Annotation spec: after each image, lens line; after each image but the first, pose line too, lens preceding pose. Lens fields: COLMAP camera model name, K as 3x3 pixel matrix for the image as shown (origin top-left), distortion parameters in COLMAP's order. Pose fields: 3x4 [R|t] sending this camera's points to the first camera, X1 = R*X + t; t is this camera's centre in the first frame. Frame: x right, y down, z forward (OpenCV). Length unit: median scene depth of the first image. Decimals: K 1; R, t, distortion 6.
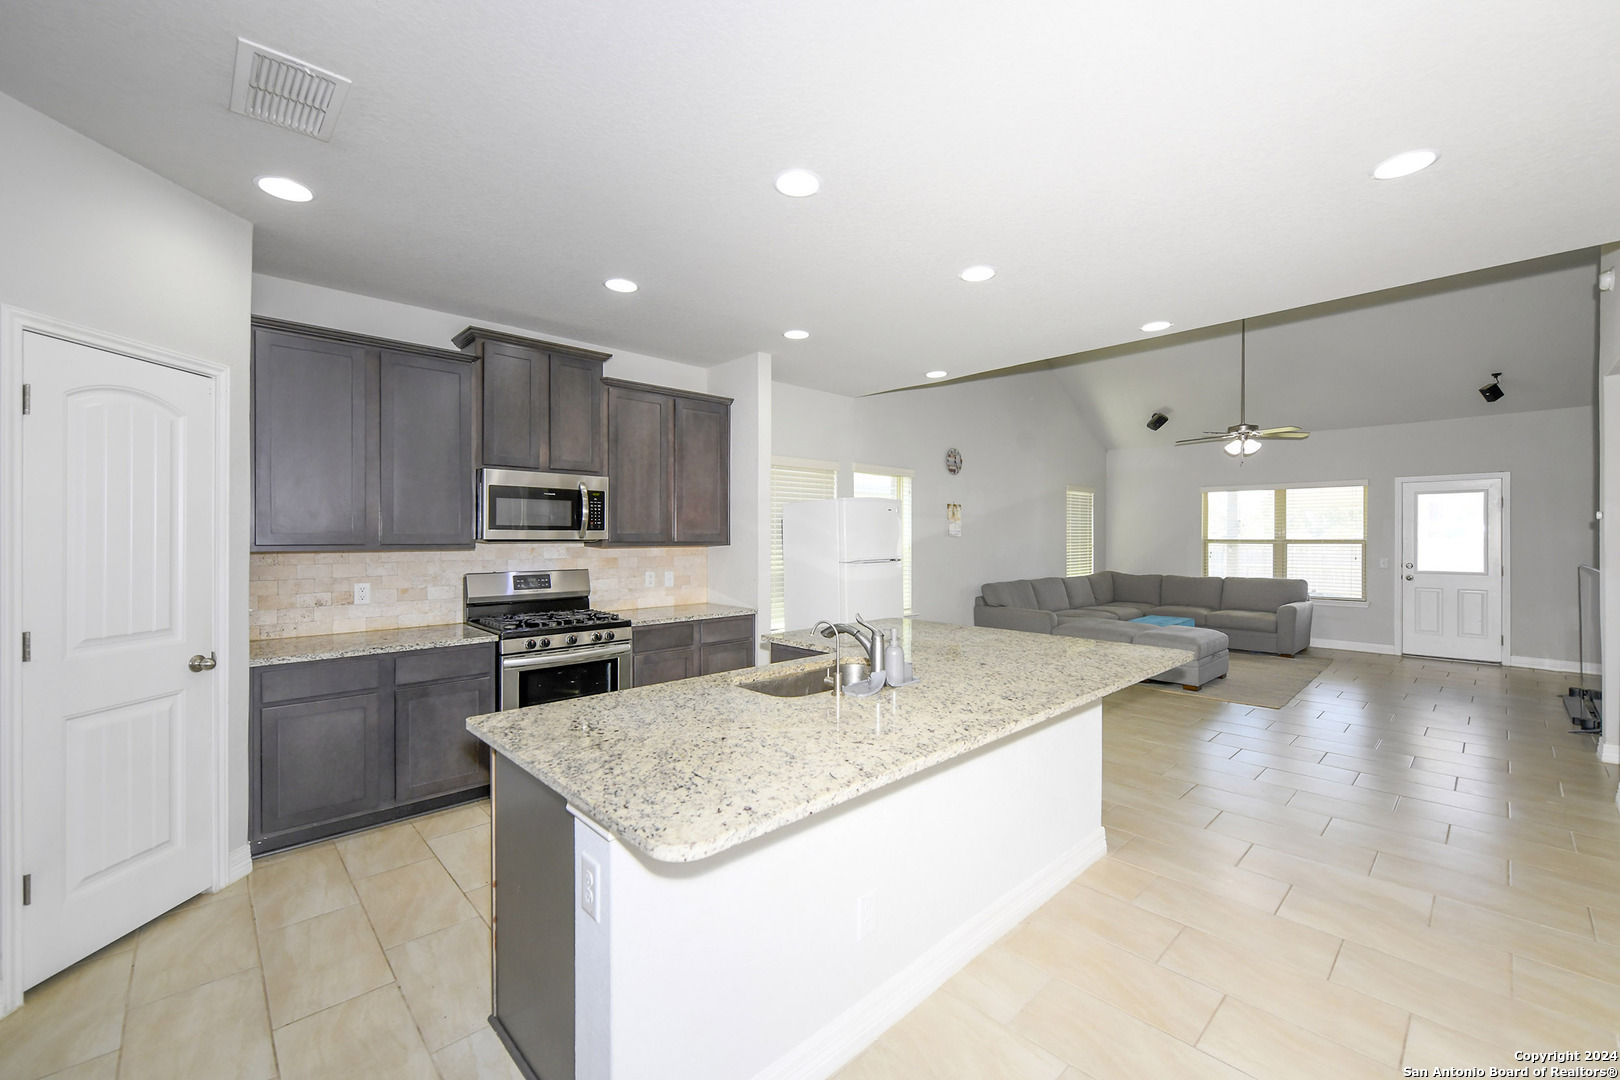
lens RADIAL K [[649.5, 0, 808.2], [0, 649.5, 539.1], [0, 0, 1]] dist [0.000650, -0.000117]
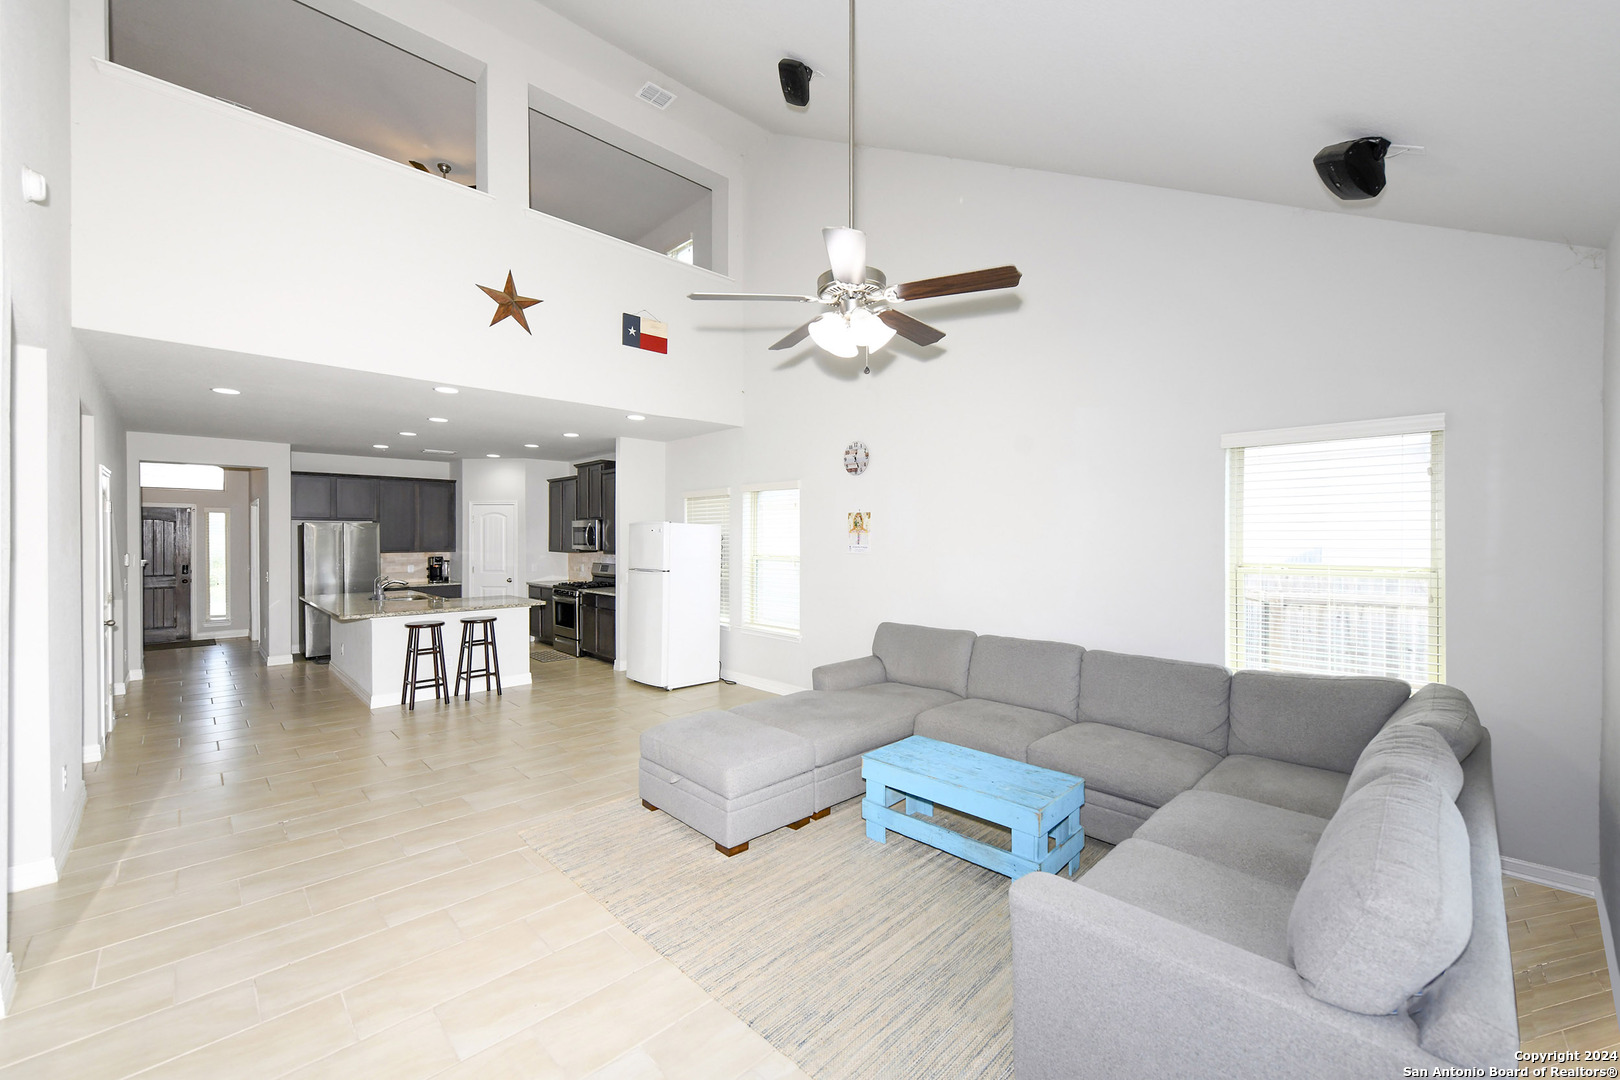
lens RADIAL K [[649.5, 0, 806.4], [0, 649.5, 533.5], [0, 0, 1]] dist [0.000650, -0.000117]
pose [[0.009268, -0.002373, -0.999954, 1.036125], [-0.002303, 0.999994, -0.002395, -0.027525], [0.999954, 0.002325, 0.009262, 0.962686]]
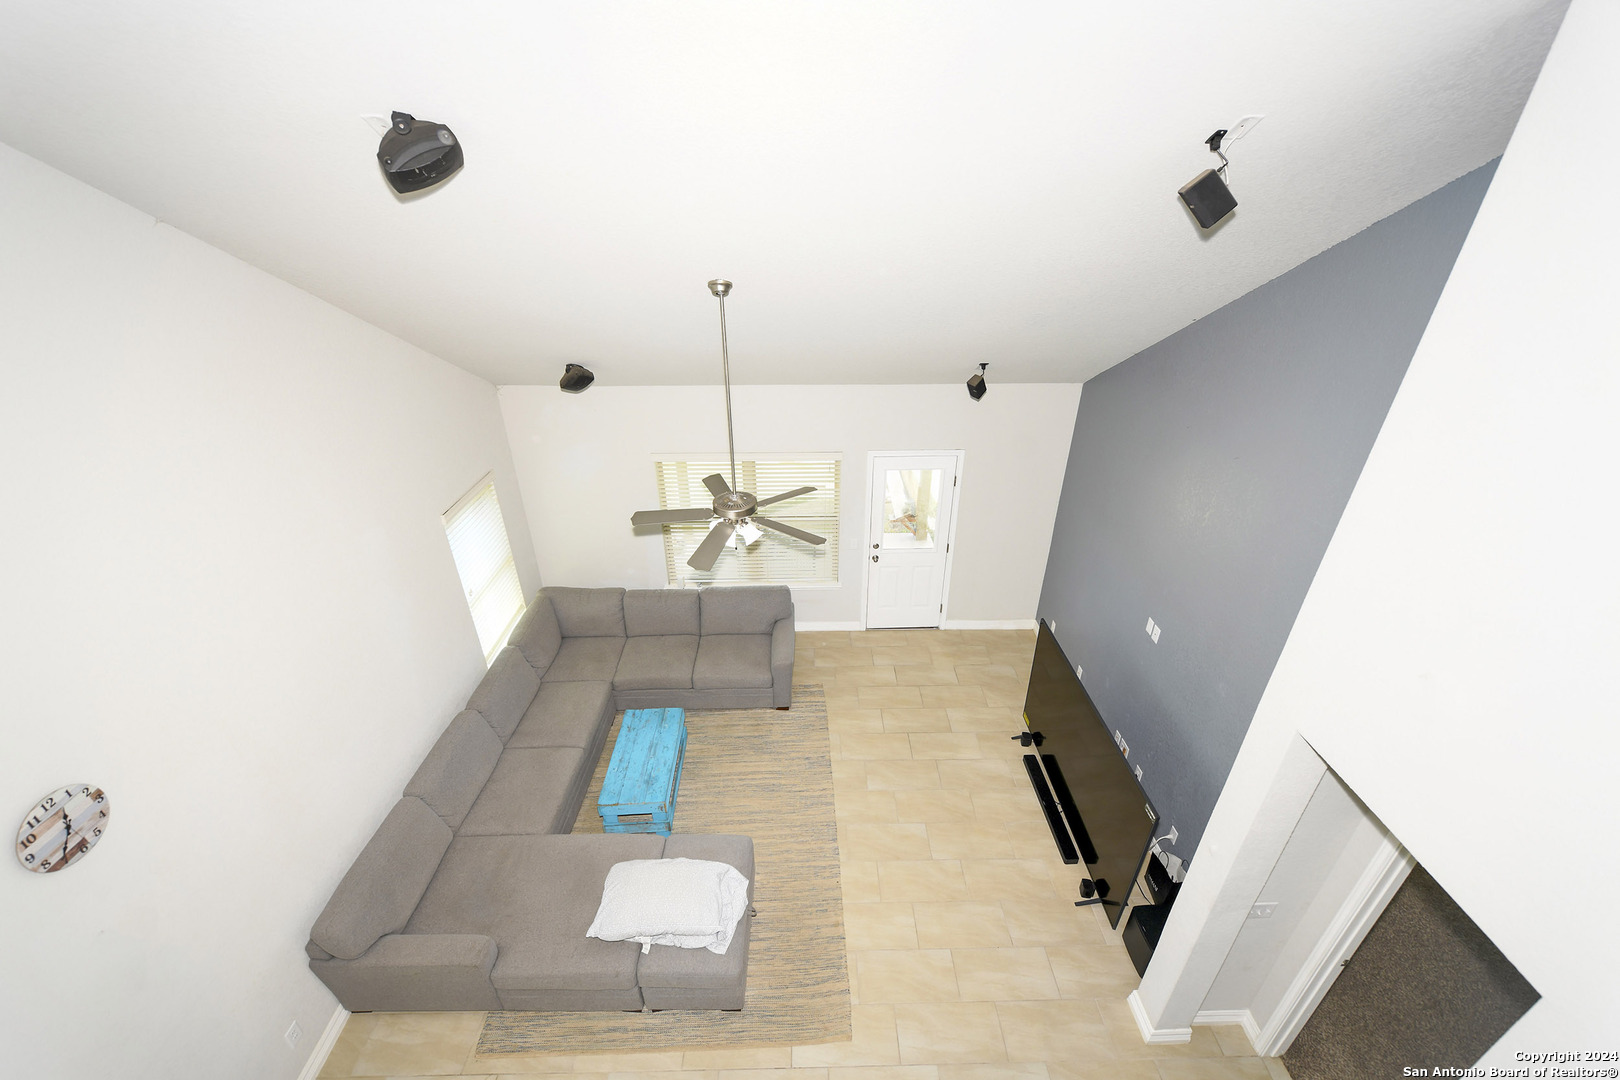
lens RADIAL K [[649.5, 0, 816.3], [0, 649.5, 536.5], [0, 0, 1]] dist [0.000650, -0.000117]
pose [[0.664236, -0.356276, 0.657159, 0.322824], [0.002052, 0.879981, 0.475004, -0.414063], [-0.747520, -0.314166, 0.585247, 0.591908]]
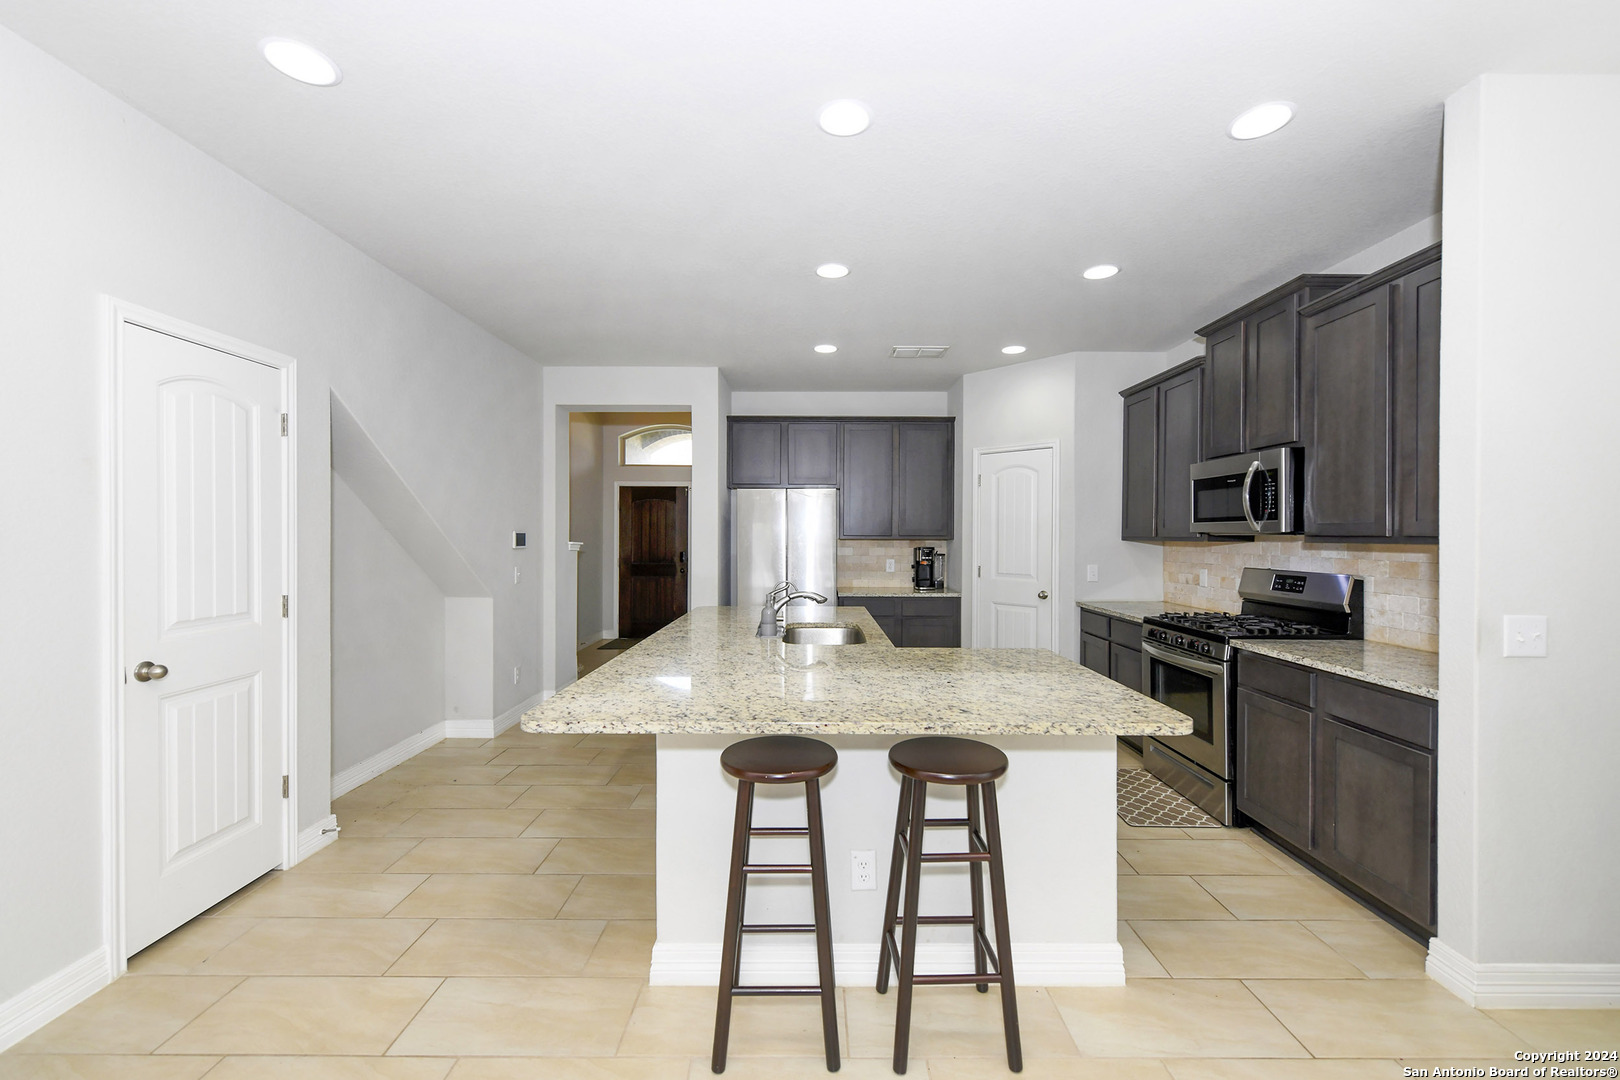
lens RADIAL K [[649.5, 0, 814.0], [0, 649.5, 534.9], [0, 0, 1]] dist [0.000650, -0.000117]
pose [[-0.682409, -0.003642, -0.730962, 0.347125], [-0.007937, 0.999966, 0.002428, 0.003509], [0.730928, 0.007458, -0.682414, 0.649088]]
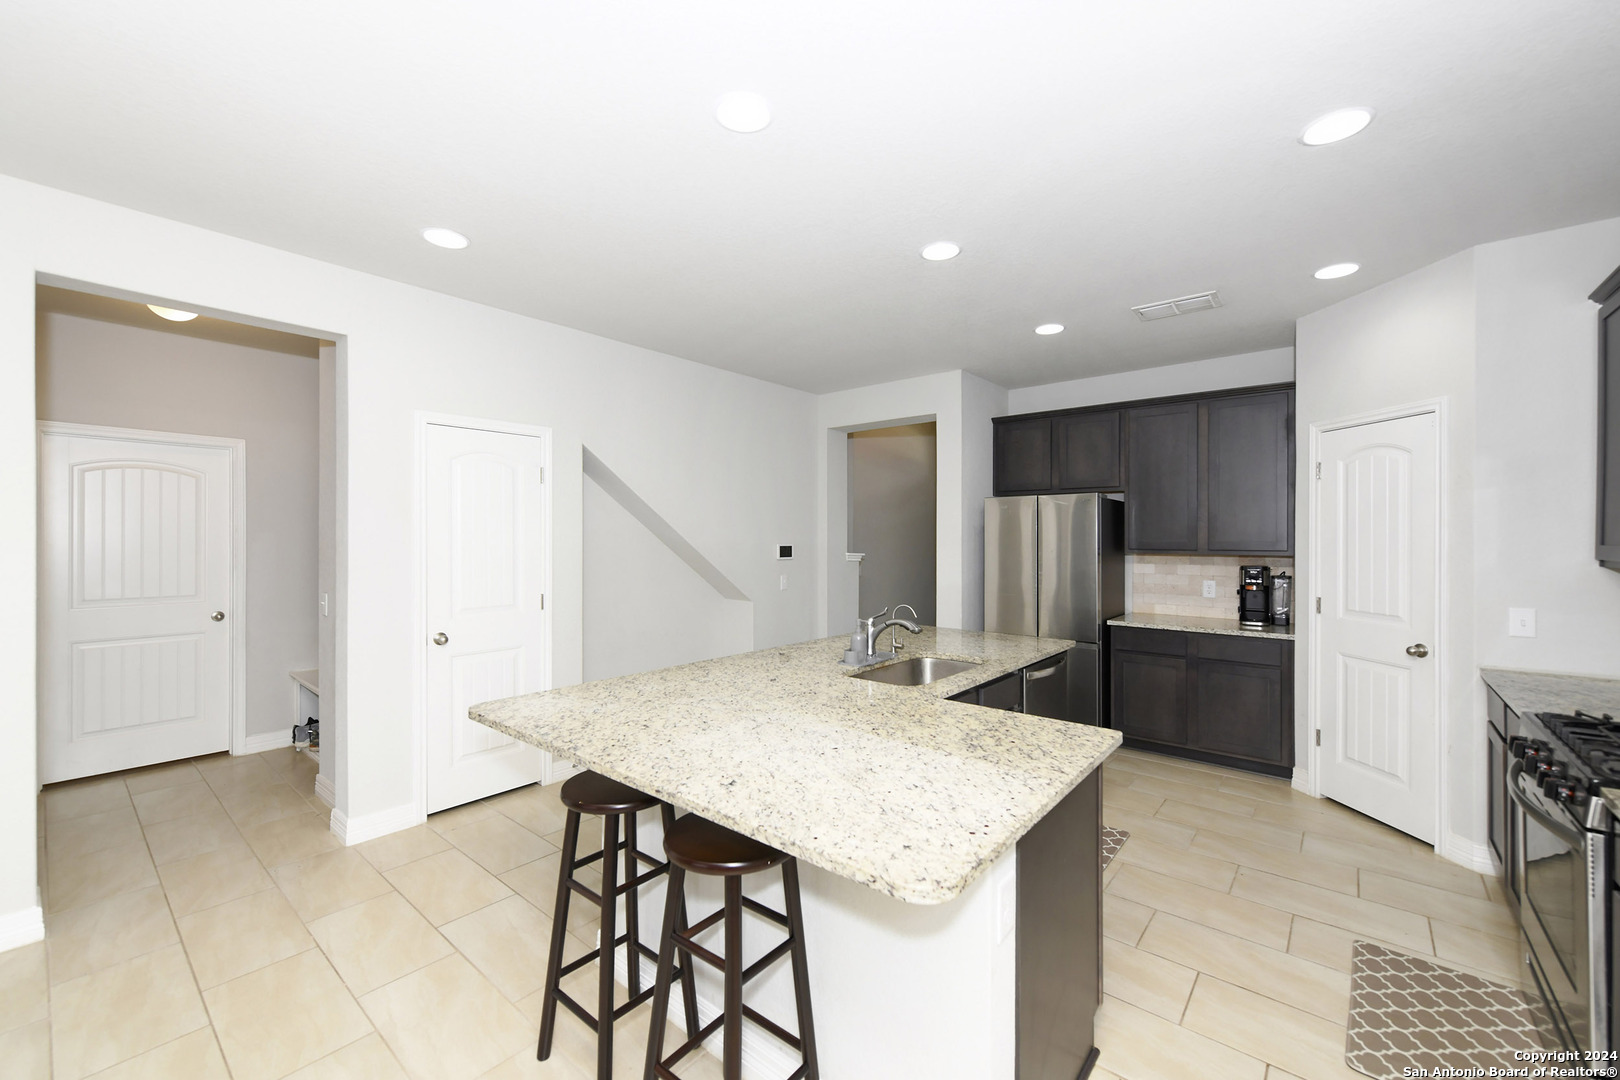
lens RADIAL K [[649.5, 0, 813.6], [0, 649.5, 536.2], [0, 0, 1]] dist [0.000650, -0.000117]
pose [[-0.992199, -0.002322, -0.124645, 0.123774], [-0.002926, 0.999985, 0.004665, -0.009531], [0.124633, 0.004994, -0.992190, 0.732670]]
